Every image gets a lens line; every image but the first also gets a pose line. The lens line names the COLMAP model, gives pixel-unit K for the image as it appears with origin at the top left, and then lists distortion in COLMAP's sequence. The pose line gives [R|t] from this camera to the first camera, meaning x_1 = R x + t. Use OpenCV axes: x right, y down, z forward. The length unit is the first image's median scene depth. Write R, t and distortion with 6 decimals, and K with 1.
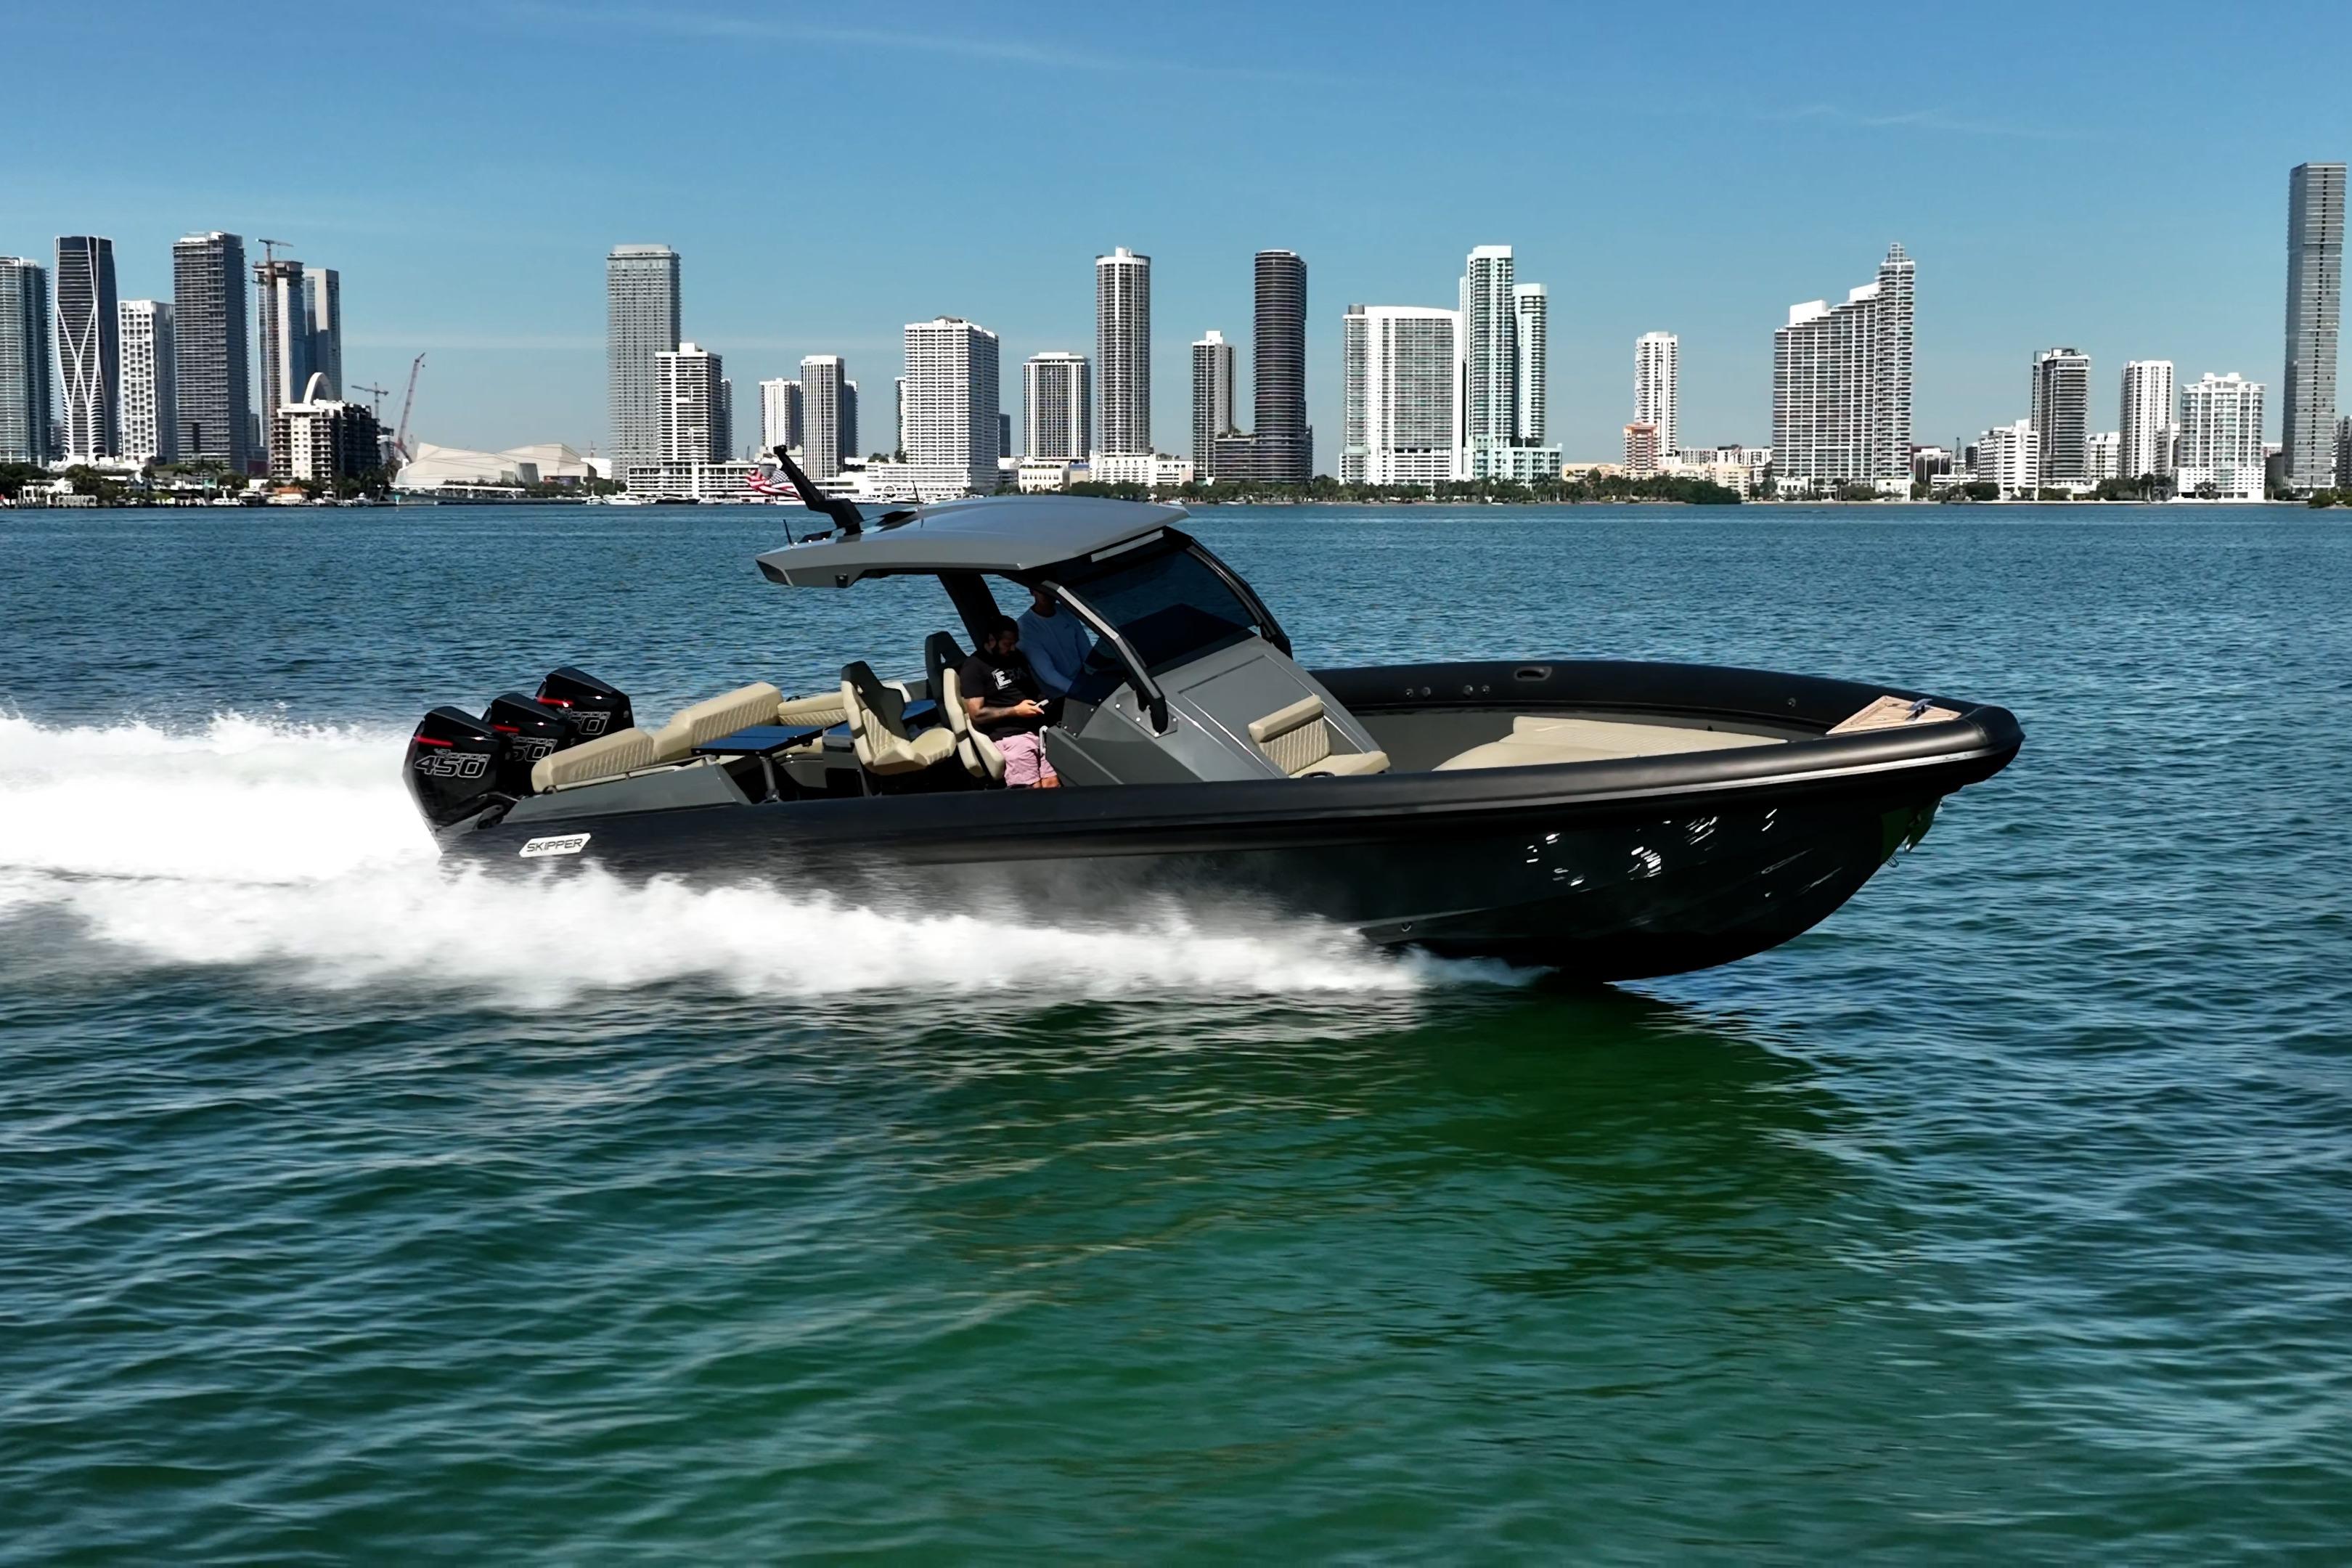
lens RADIAL K [[2955.2, 0, 1172.9], [0, 2955.2, 798.4], [0, 0, 1]] dist [0.008540, 0.000000]
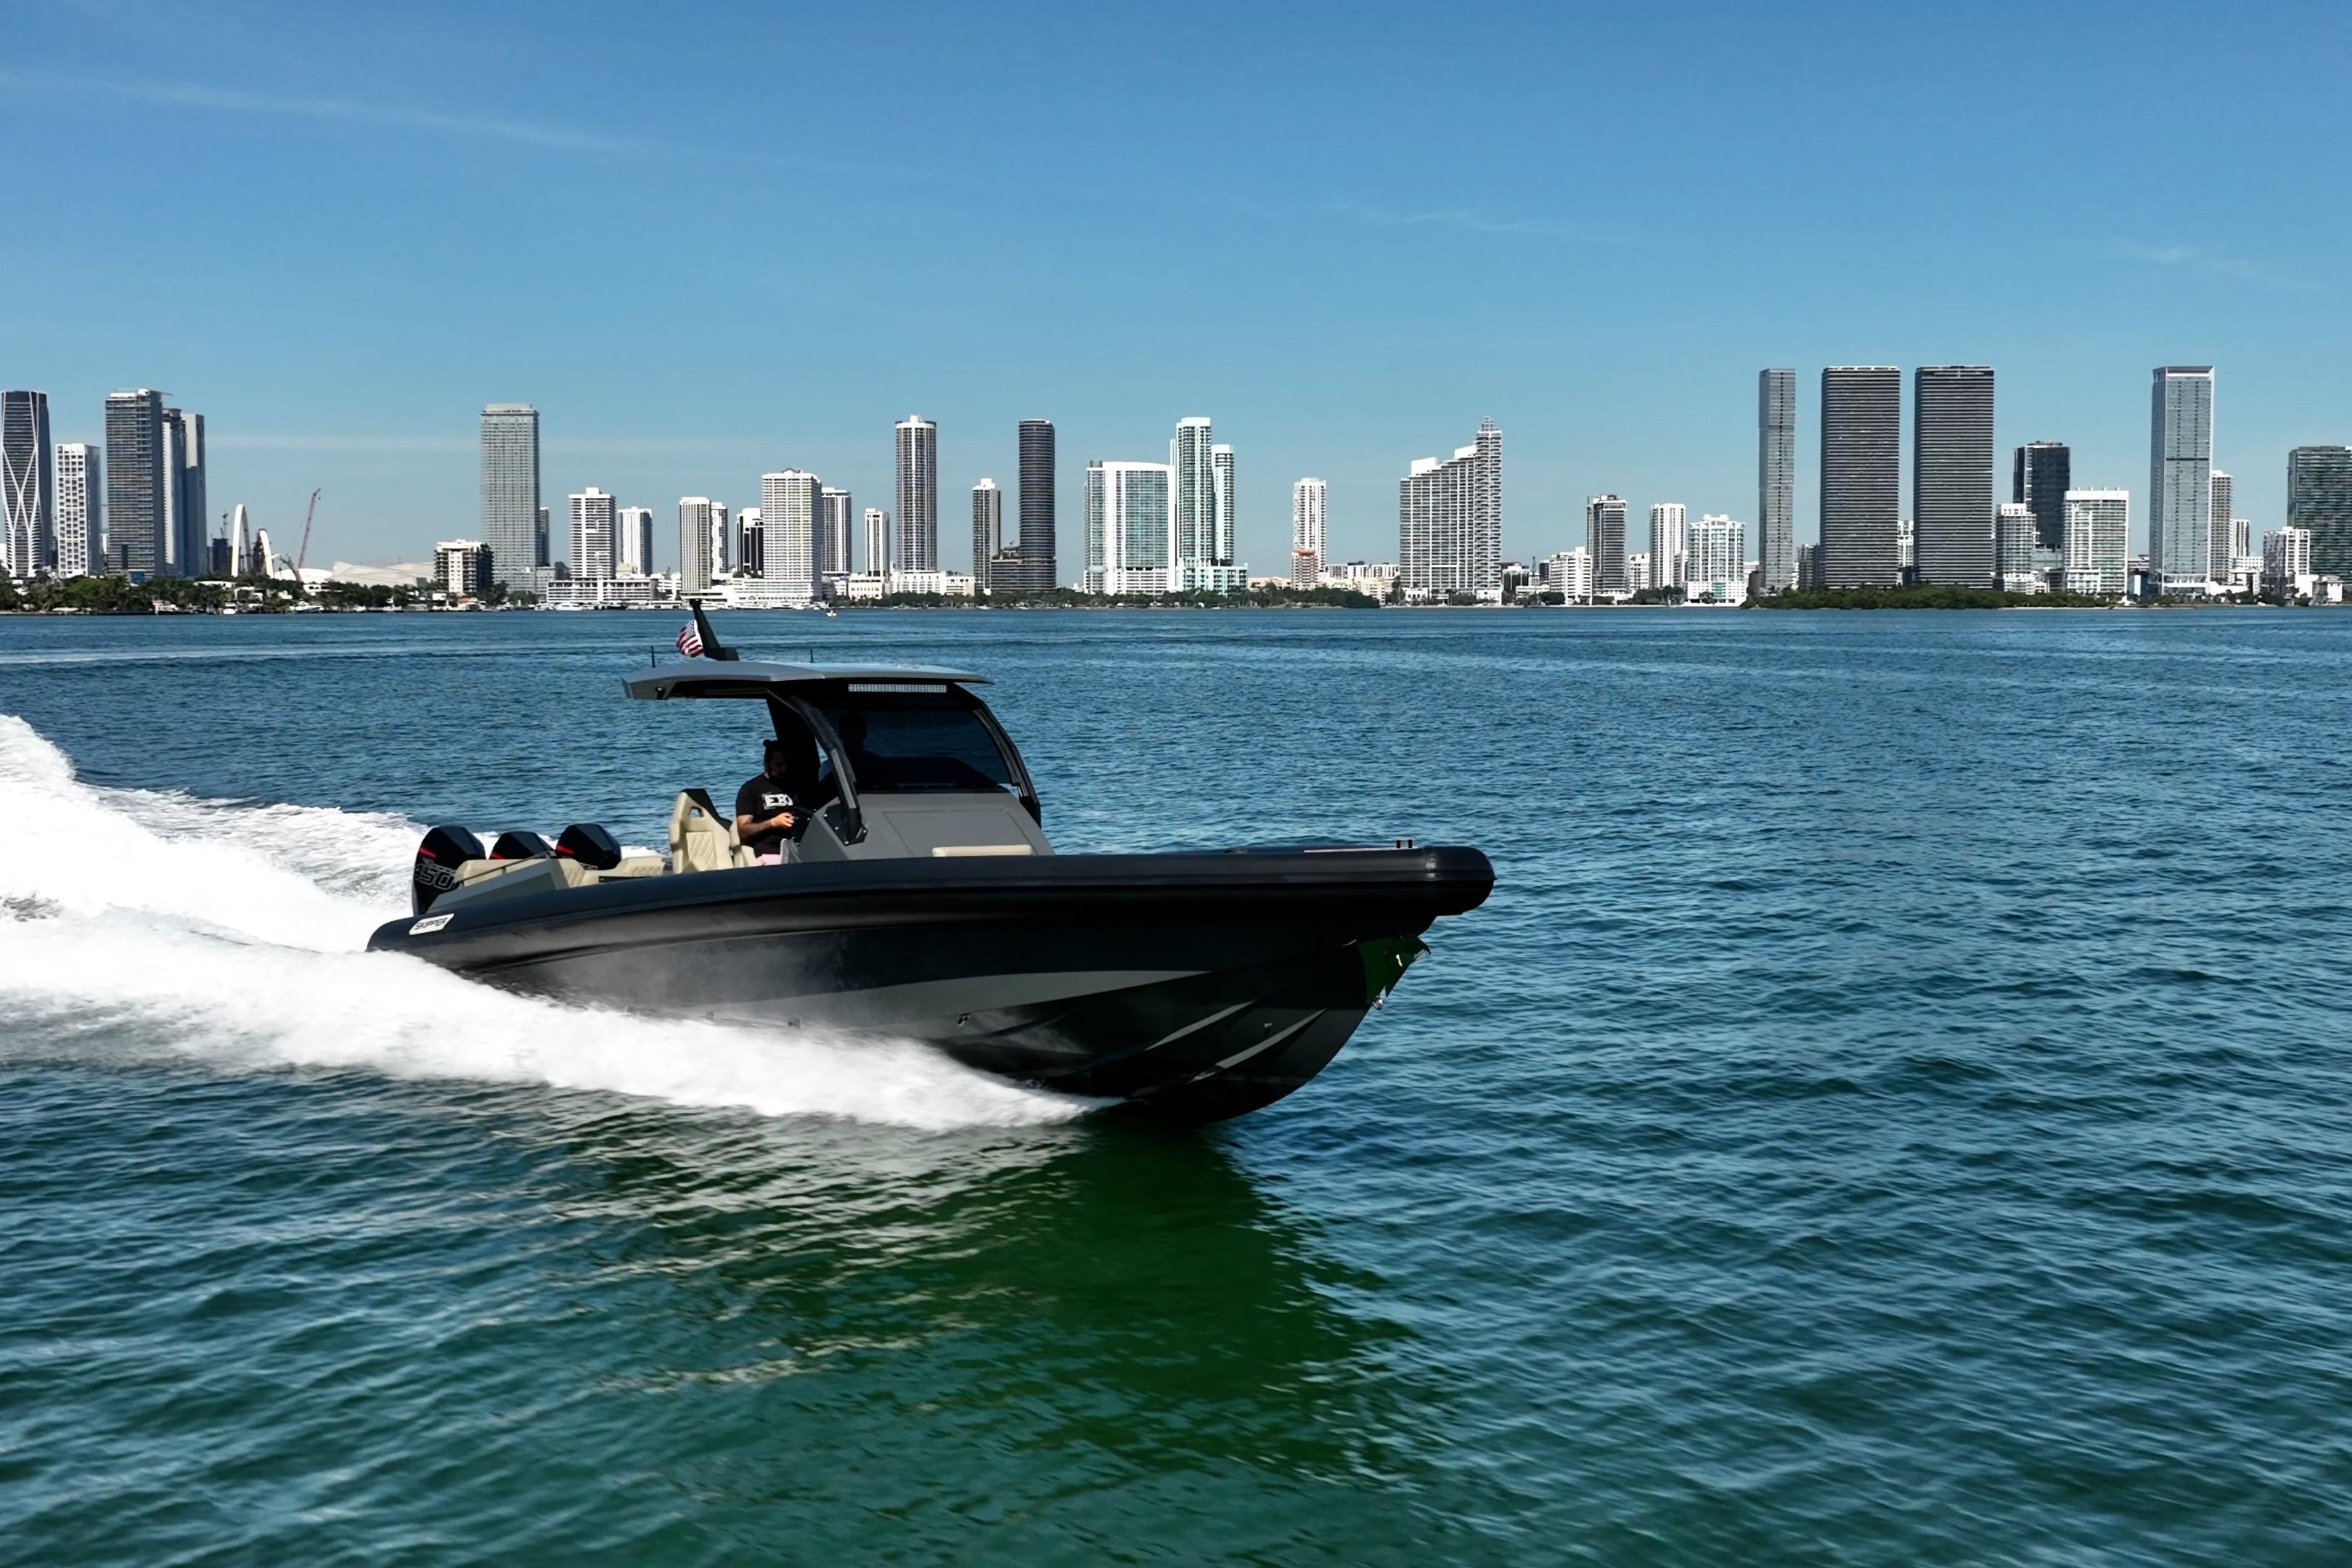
lens RADIAL K [[2955.2, 0, 1173.6], [0, 2955.2, 802.9], [0, 0, 1]] dist [0.008540, 0.000000]
pose [[0.990397, -0.011378, 0.137784, -0.088397], [0.016050, 0.999331, -0.032848, 0.032417], [-0.137319, 0.034744, 0.989917, -0.321717]]
